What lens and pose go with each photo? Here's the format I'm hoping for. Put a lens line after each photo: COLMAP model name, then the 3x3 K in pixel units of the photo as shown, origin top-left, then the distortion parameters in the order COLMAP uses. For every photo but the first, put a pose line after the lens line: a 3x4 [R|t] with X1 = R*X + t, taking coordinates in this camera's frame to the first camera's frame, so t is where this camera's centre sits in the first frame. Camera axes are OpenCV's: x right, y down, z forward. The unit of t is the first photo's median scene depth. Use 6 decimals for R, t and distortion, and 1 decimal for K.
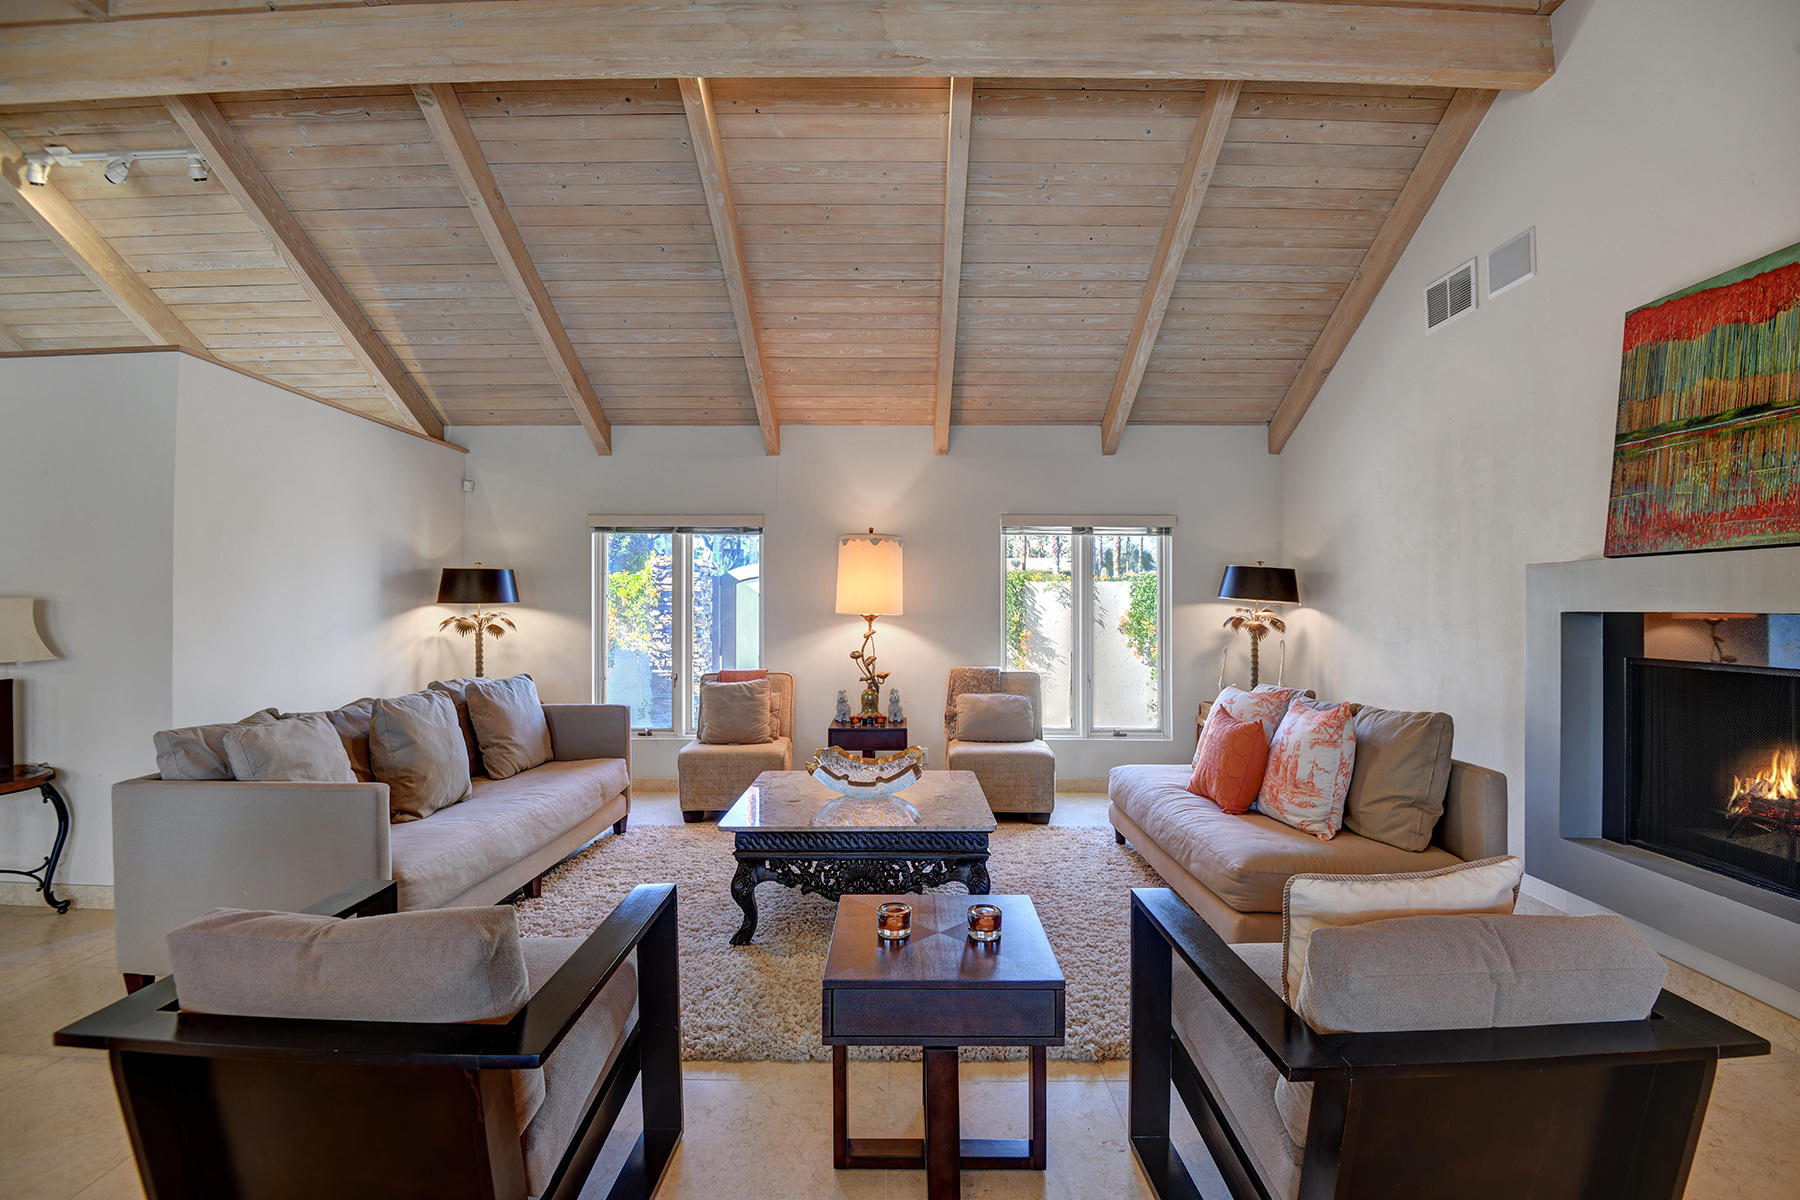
lens RADIAL K [[834.7, 0, 906.8], [0, 834.7, 598.4], [0, 0, 1]] dist [-0.004385, -0.013221]
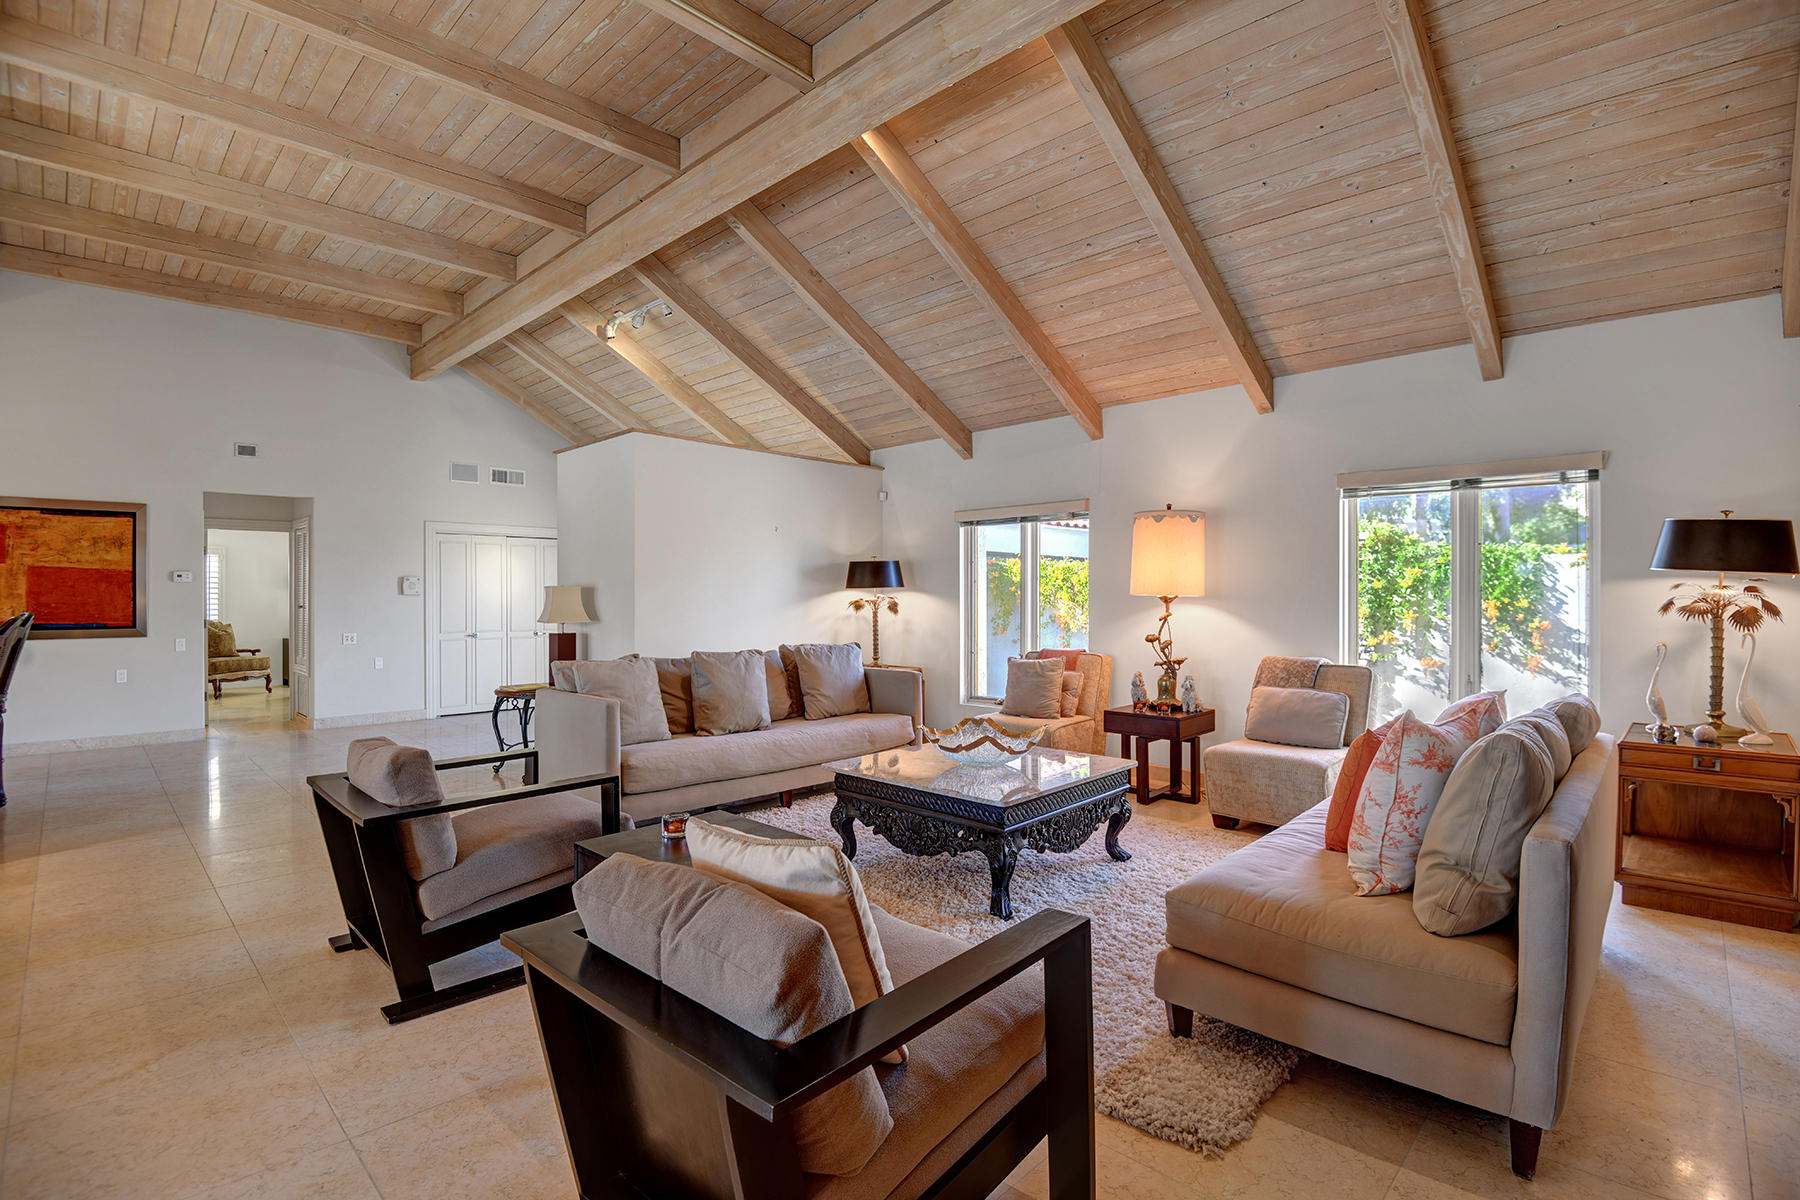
lens RADIAL K [[834.7, 0, 911.1], [0, 834.7, 600.3], [0, 0, 1]] dist [-0.004385, -0.013221]
pose [[0.729365, -0.000044, -0.684125, 0.414444], [0.010330, 0.999887, 0.010950, 0.011429], [0.684047, -0.015053, 0.729283, 0.117554]]
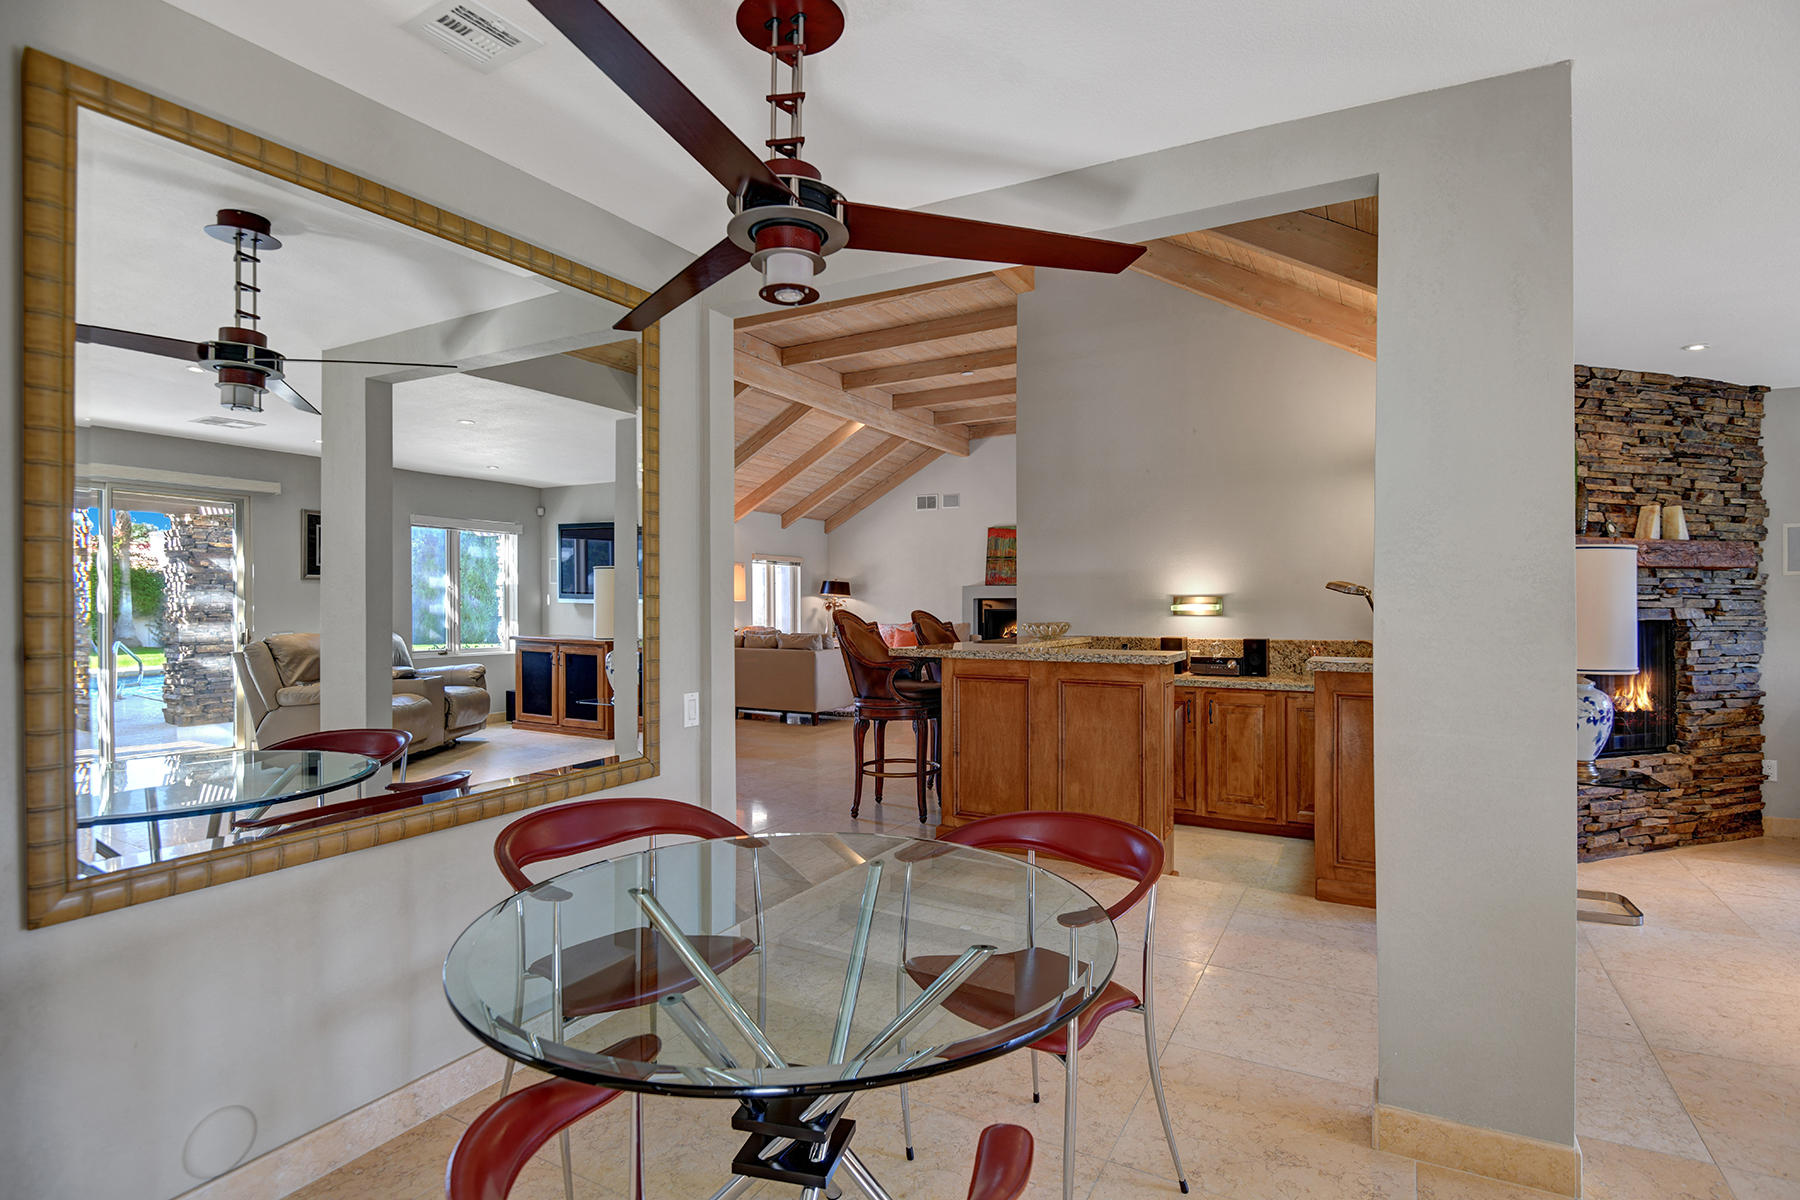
lens RADIAL K [[887.5, 0, 899.3], [0, 887.5, 602.9], [0, 0, 1]] dist [0.000132, 0.000018]
pose [[0.480558, -0.004507, 0.876951, -2.663544], [-0.006037, 0.999946, 0.008447, 0.003001], [-0.876942, -0.009353, 0.480505, -0.633554]]
